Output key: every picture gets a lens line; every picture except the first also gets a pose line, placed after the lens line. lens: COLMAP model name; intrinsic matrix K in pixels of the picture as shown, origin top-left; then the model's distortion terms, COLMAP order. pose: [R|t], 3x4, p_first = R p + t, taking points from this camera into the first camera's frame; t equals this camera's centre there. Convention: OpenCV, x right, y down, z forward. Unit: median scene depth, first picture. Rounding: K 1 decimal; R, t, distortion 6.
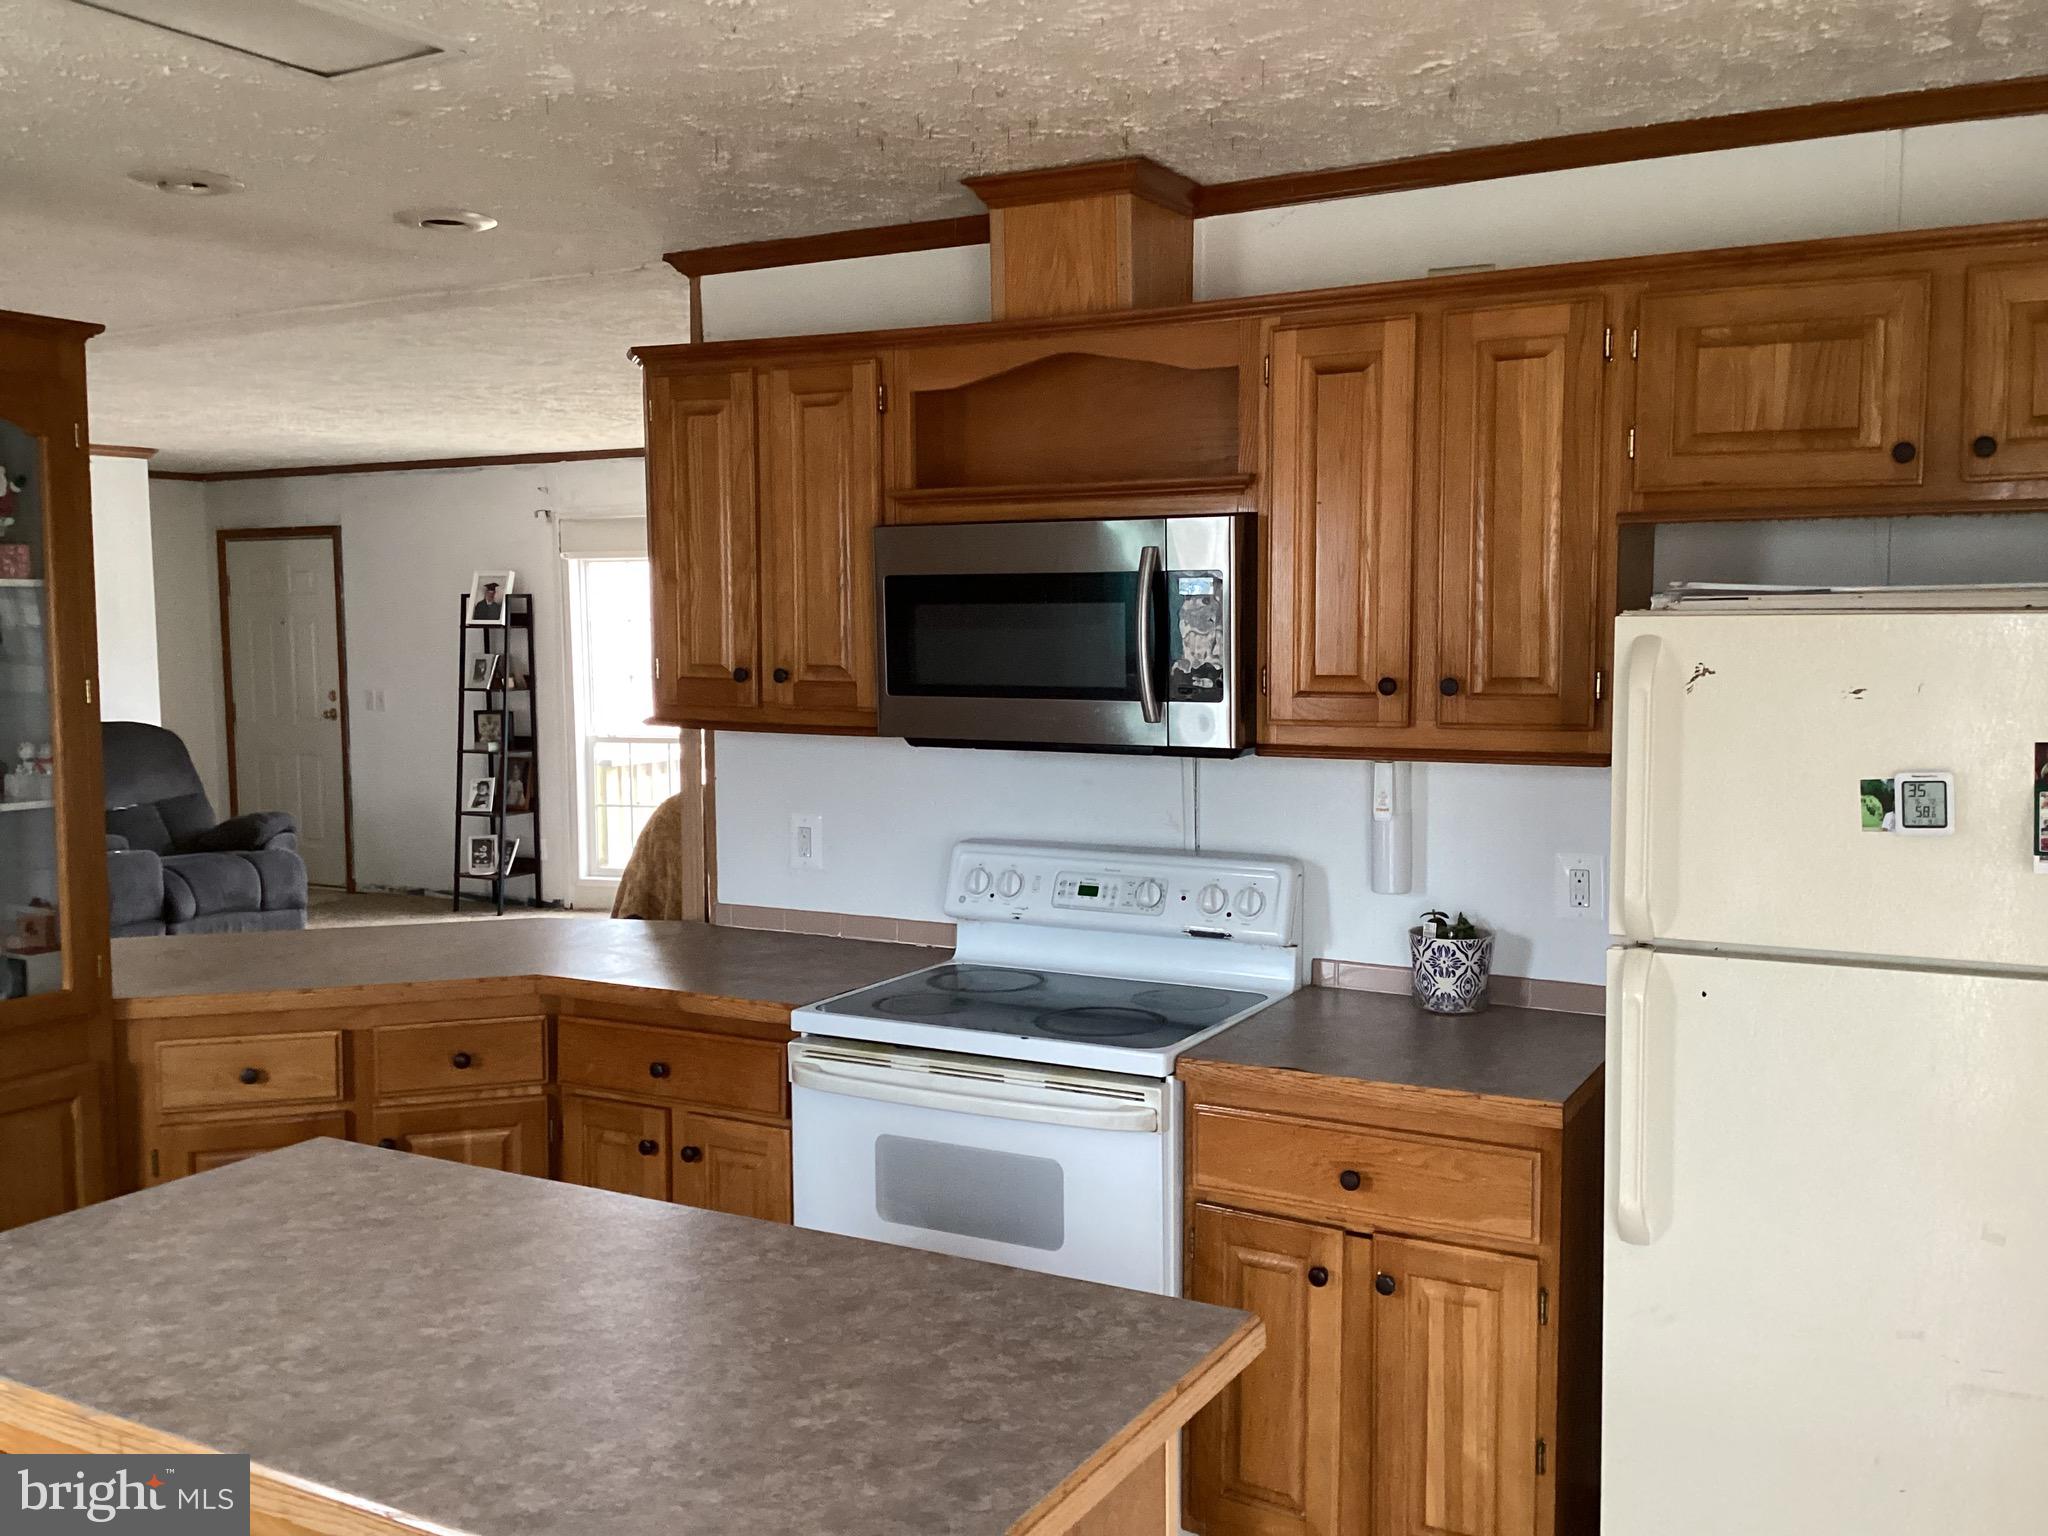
lens RADIAL K [[1851.9, 0, 1024.0], [0, 1851.9, 768.0], [0, 0, 1]] dist [0.007097, 0.003019]
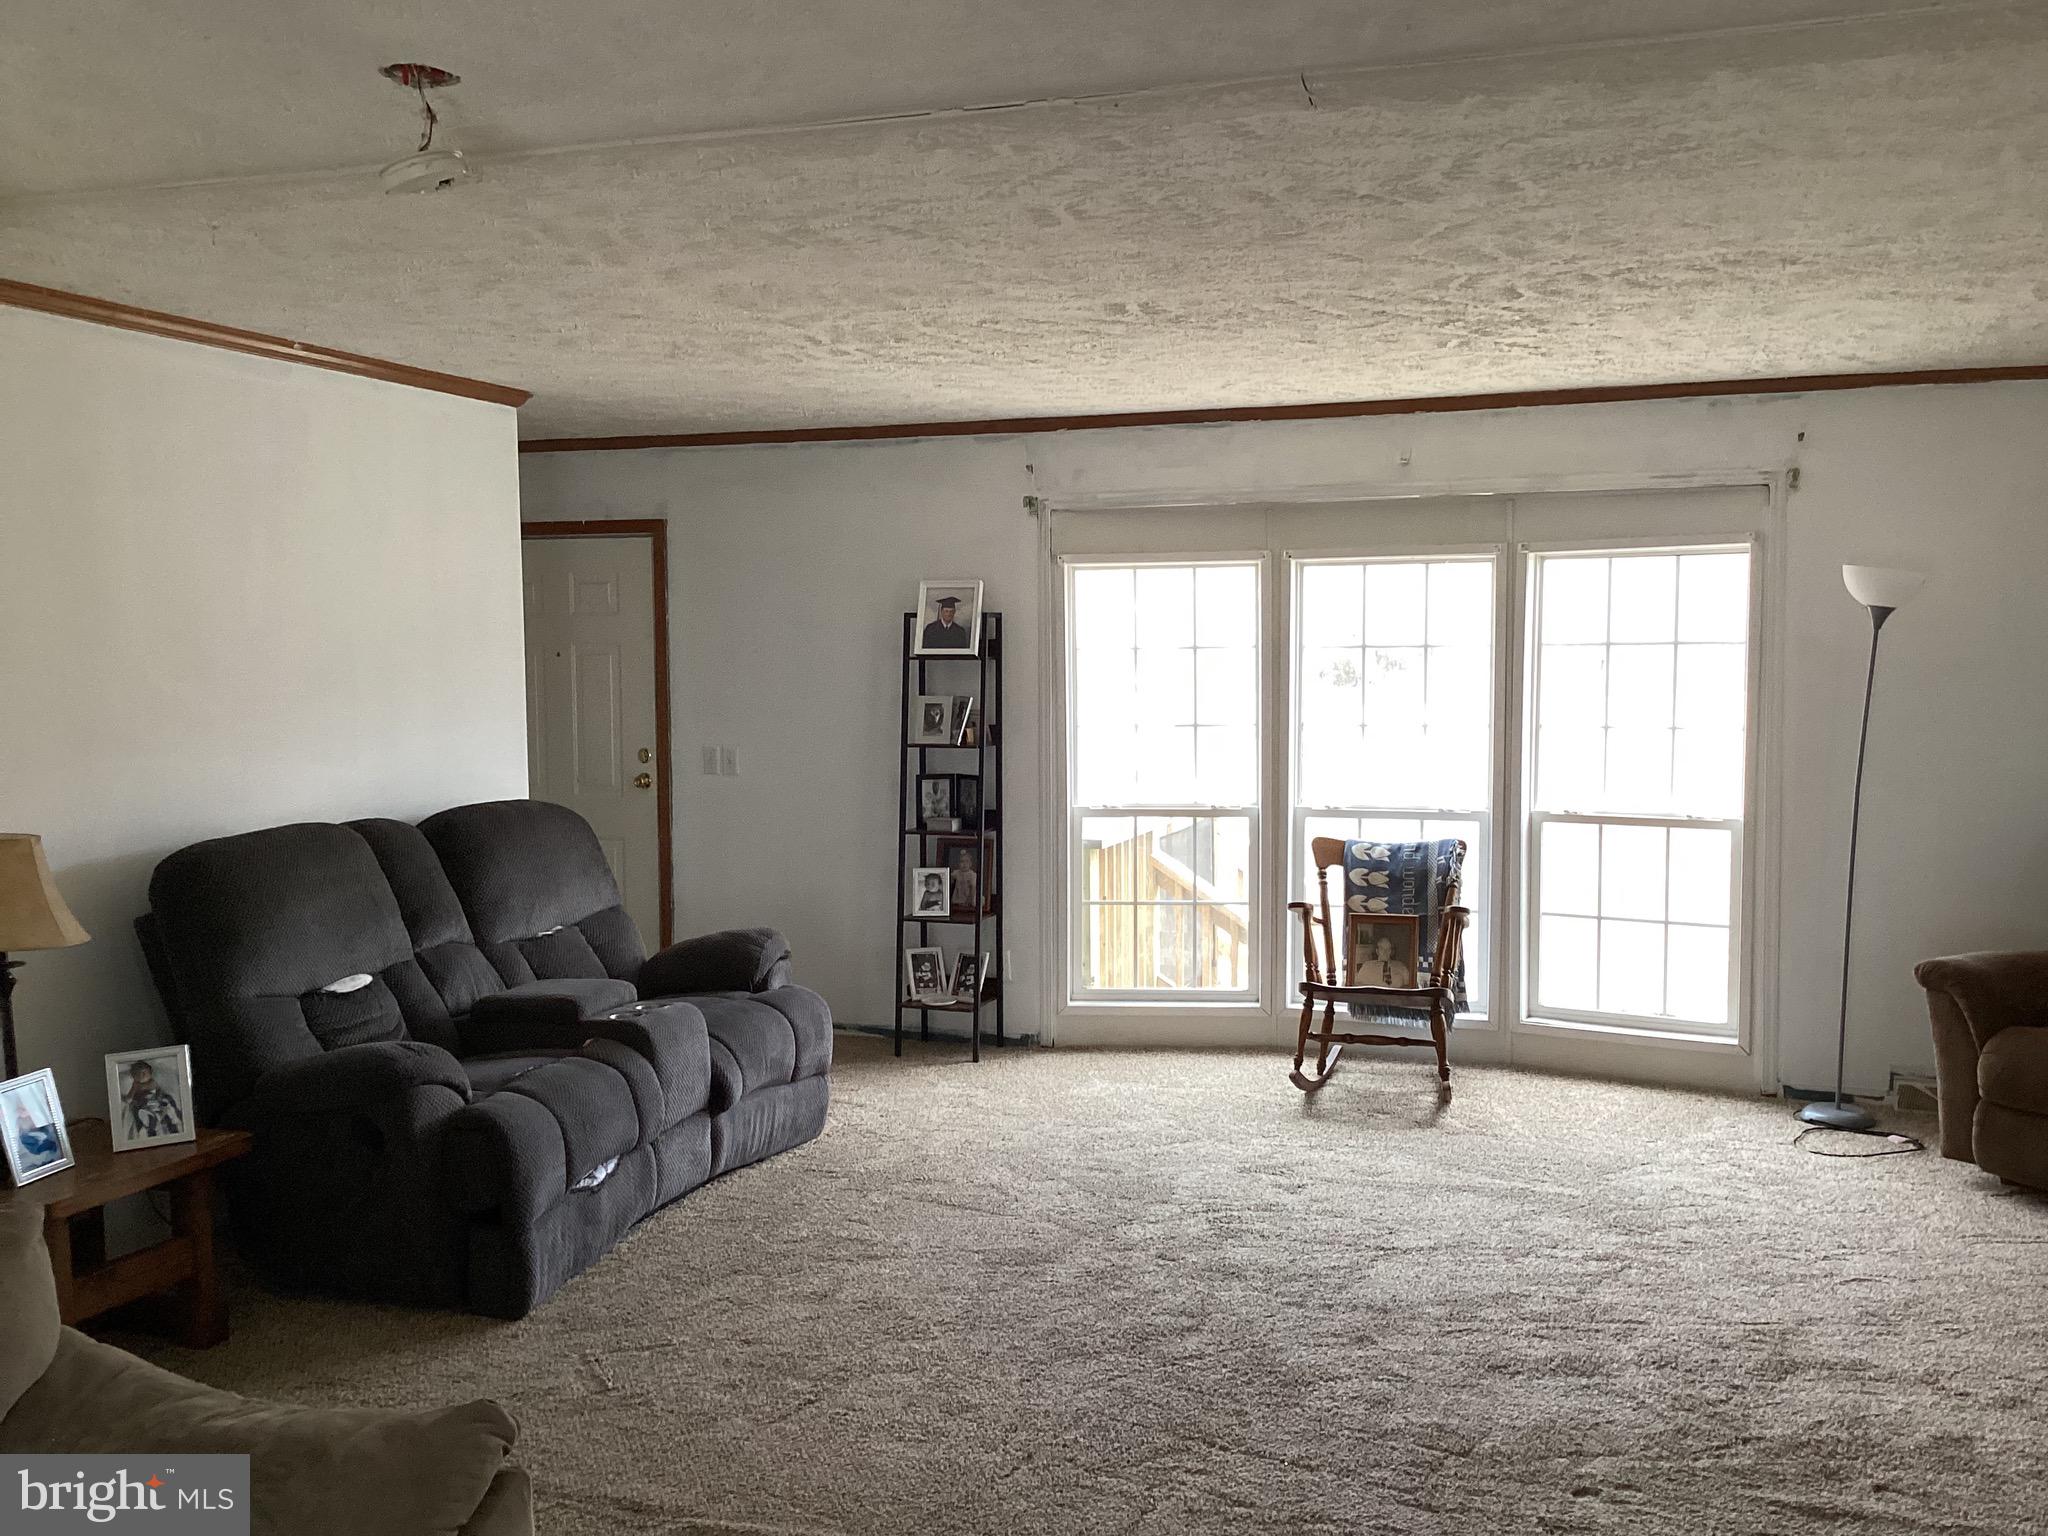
lens RADIAL K [[1904.4, 0, 1024.0], [0, 1904.4, 768.0], [0, 0, 1]] dist [-0.002764, -0.001819]
pose [[0.986673, -0.011996, 0.162270, -0.378756], [0.015655, 0.999651, -0.021288, -0.017403], [-0.161958, 0.023545, 0.986517, 0.268414]]
